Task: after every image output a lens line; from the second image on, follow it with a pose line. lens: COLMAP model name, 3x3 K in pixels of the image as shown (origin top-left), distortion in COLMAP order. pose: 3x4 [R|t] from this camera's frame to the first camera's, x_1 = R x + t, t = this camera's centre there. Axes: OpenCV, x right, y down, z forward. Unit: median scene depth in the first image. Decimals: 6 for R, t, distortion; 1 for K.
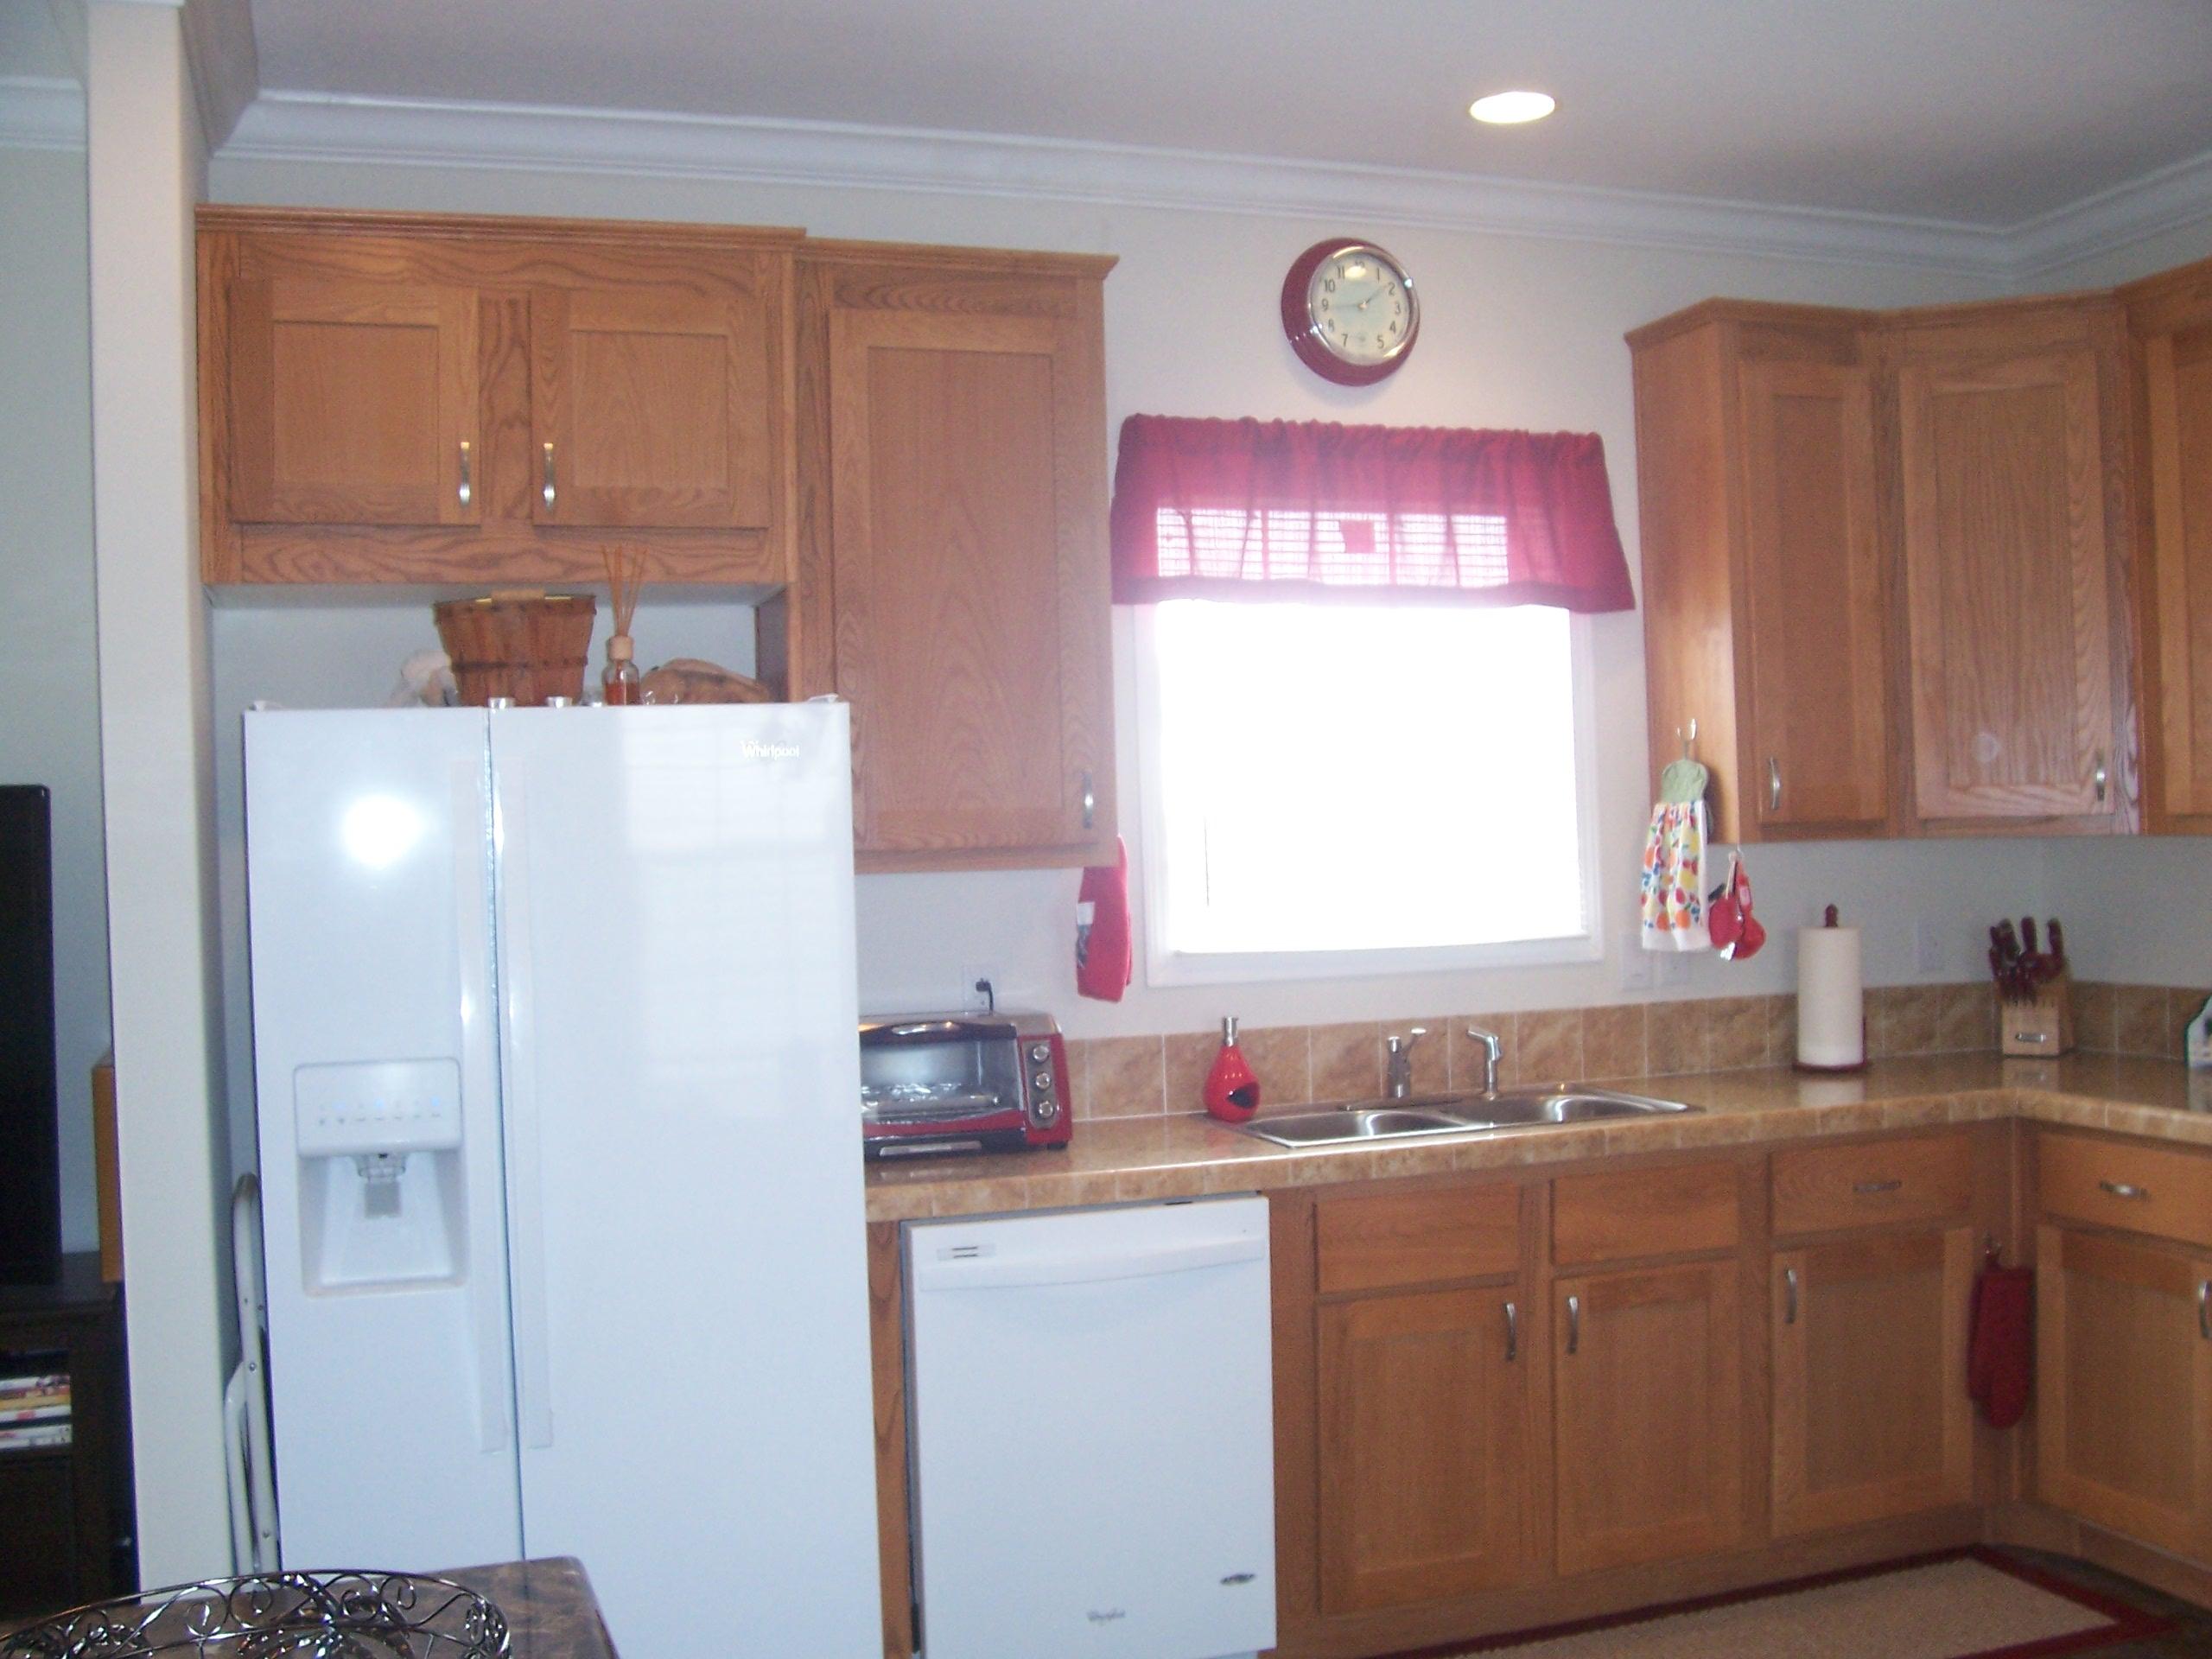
lens RADIAL K [[2232.5, 0, 1107.7], [0, 2232.5, 837.7], [0, 0, 1]] dist [-0.182499, 0.170344]
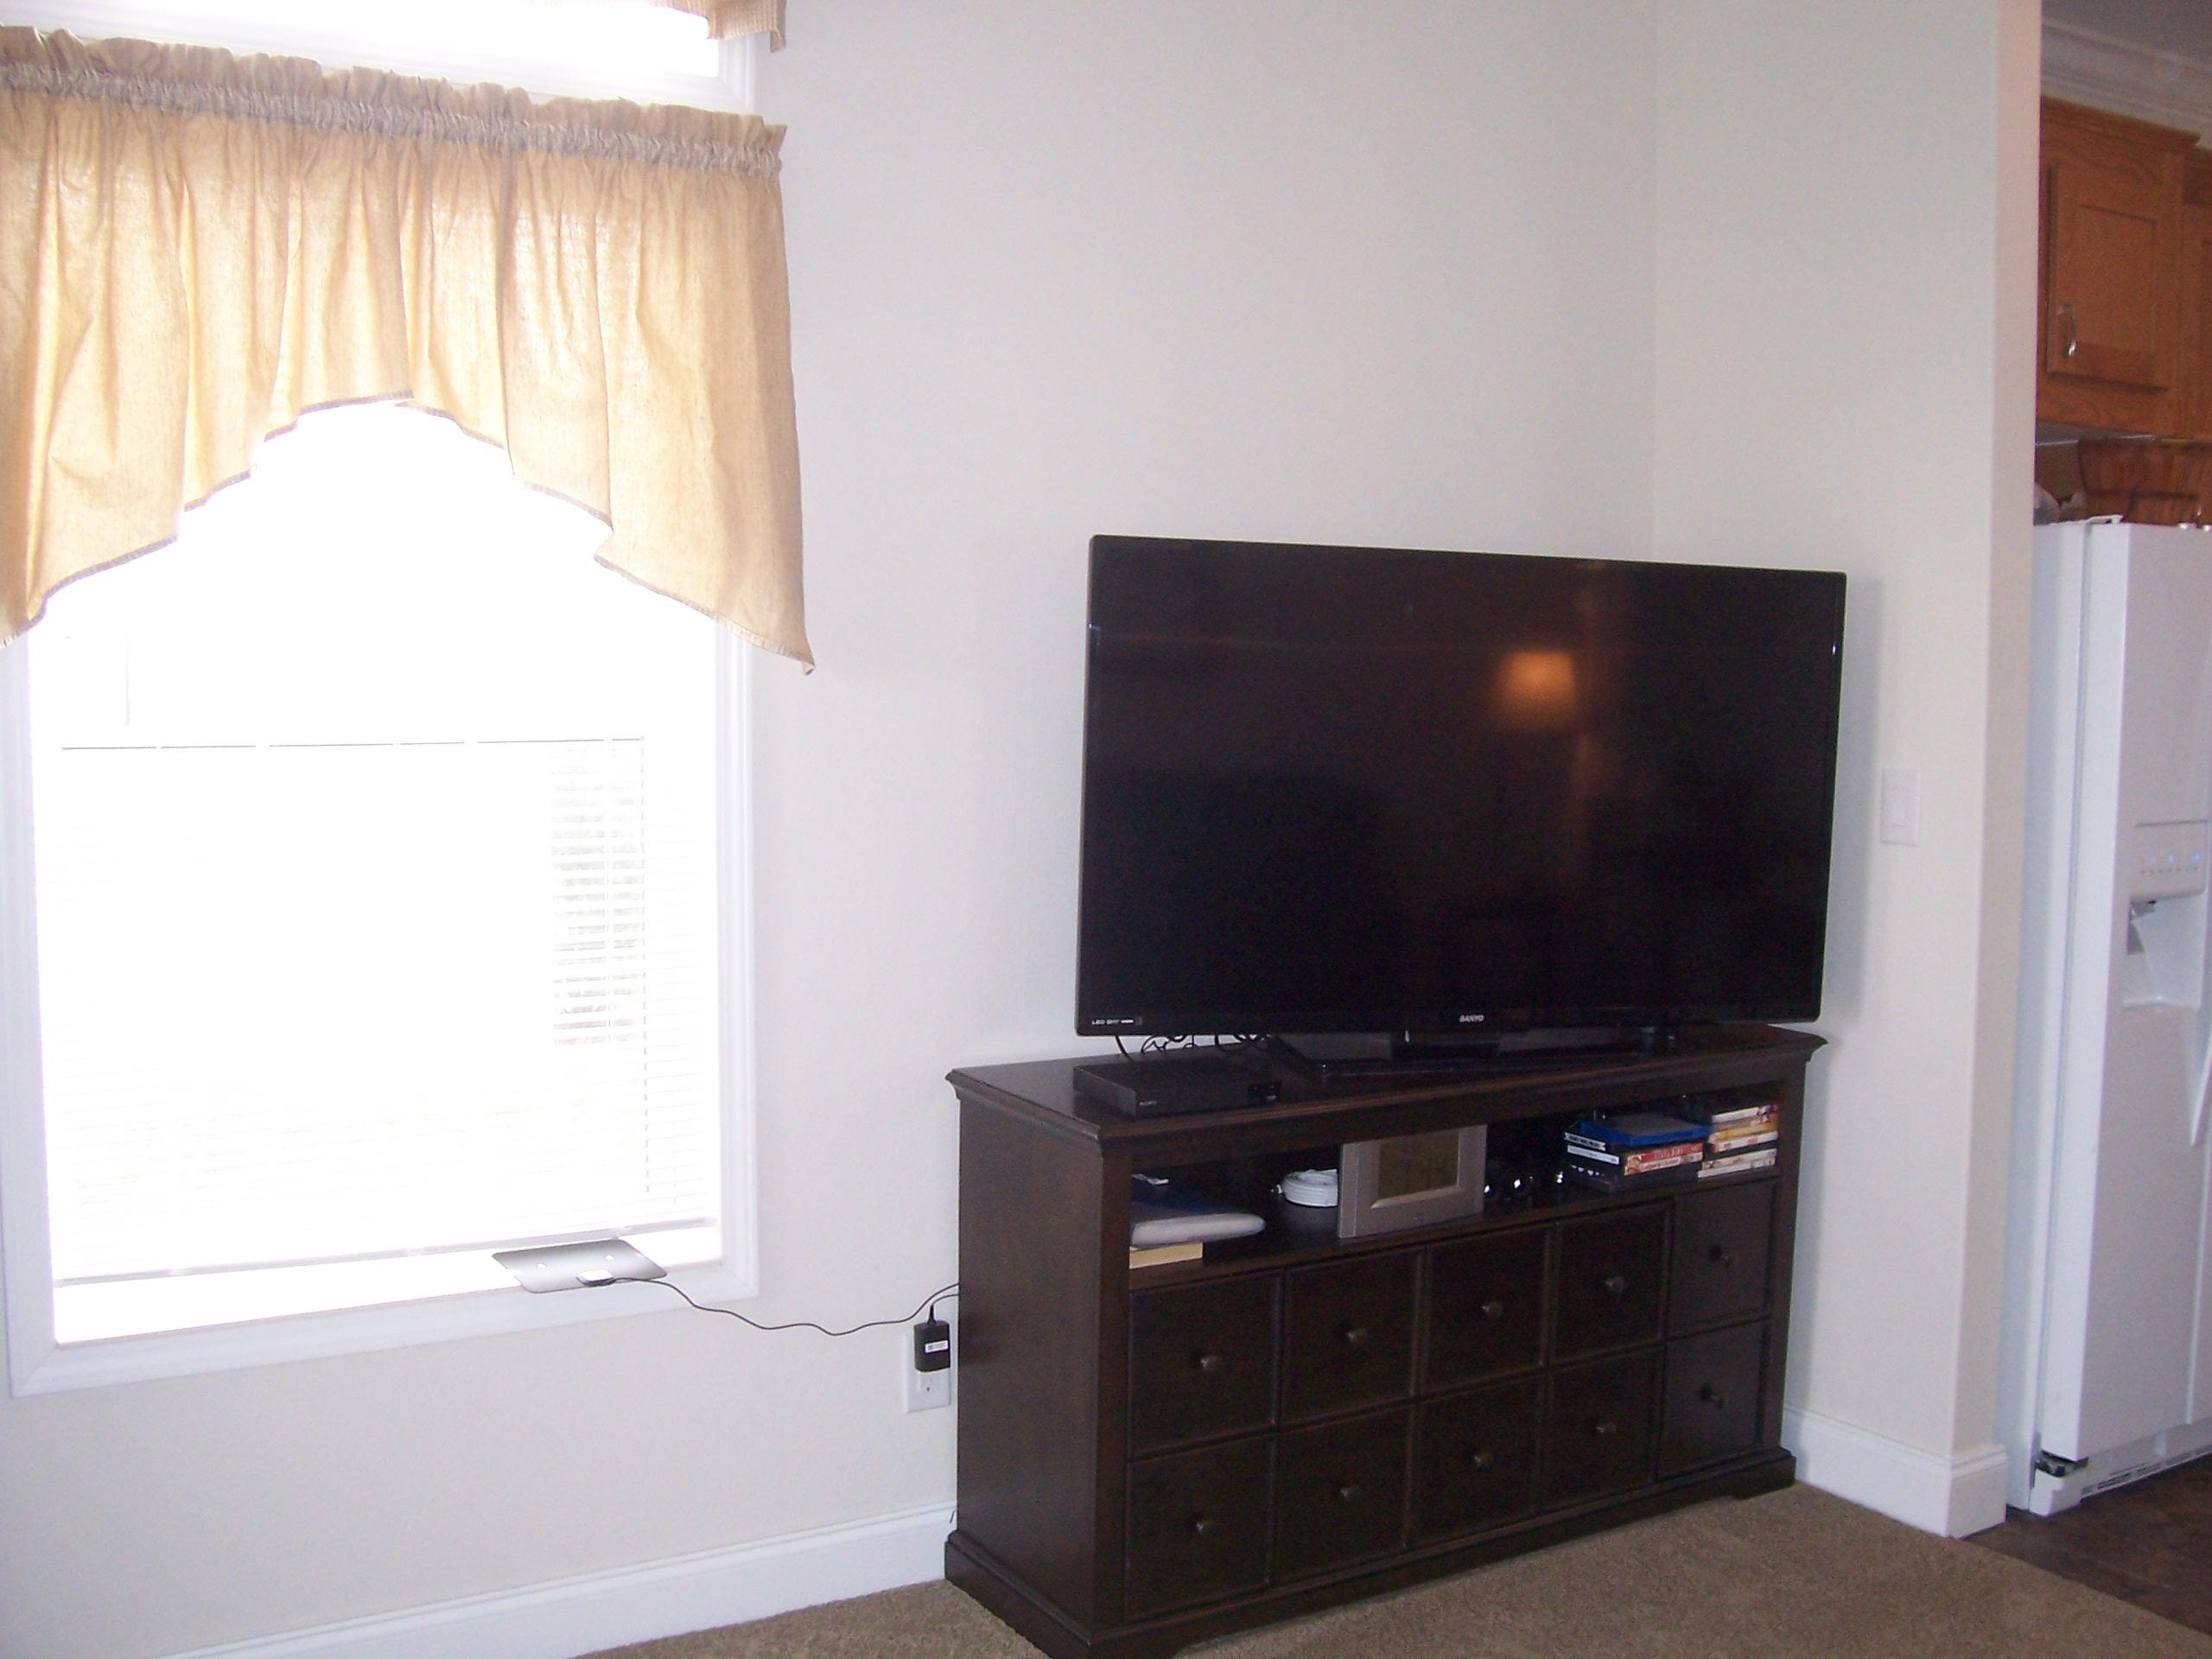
lens RADIAL K [[2232.5, 0, 1107.7], [0, 2232.5, 837.7], [0, 0, 1]] dist [-0.182499, 0.170344]
pose [[0.972138, 0.016554, 0.233822, -1.094292], [-0.035996, 0.996214, 0.079131, 0.034656], [-0.231627, -0.085343, 0.969054, -0.012182]]
